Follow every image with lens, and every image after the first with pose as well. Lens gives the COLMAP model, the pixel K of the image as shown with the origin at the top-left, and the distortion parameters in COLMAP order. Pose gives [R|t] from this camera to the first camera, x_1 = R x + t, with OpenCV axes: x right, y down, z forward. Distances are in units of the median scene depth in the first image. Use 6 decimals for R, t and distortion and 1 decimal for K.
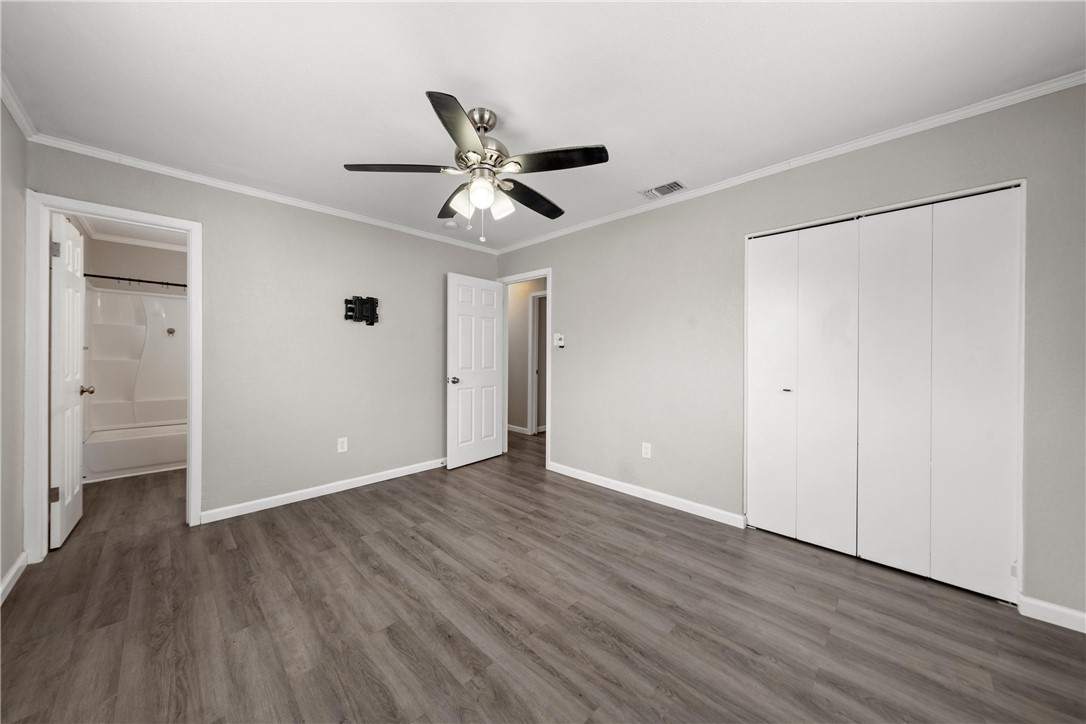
lens RADIAL K [[430.1, 0, 543.1], [0, 430.1, 354.7], [0, 0, 1]] dist [0.016584, -0.000126]
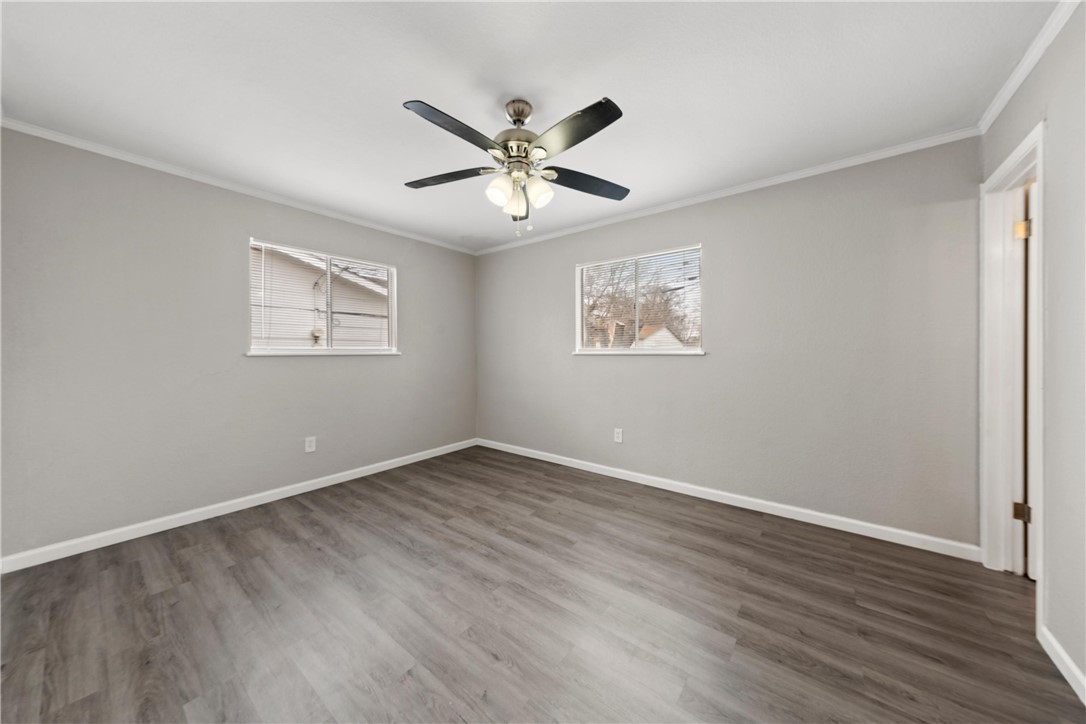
lens RADIAL K [[430.1, 0, 543.1], [0, 430.1, 354.7], [0, 0, 1]] dist [0.016584, -0.000126]
pose [[-0.995657, -0.001868, -0.093078, -0.116099], [-0.002356, 0.999984, 0.005133, 0.009428], [0.093067, 0.005330, -0.995646, 2.185107]]
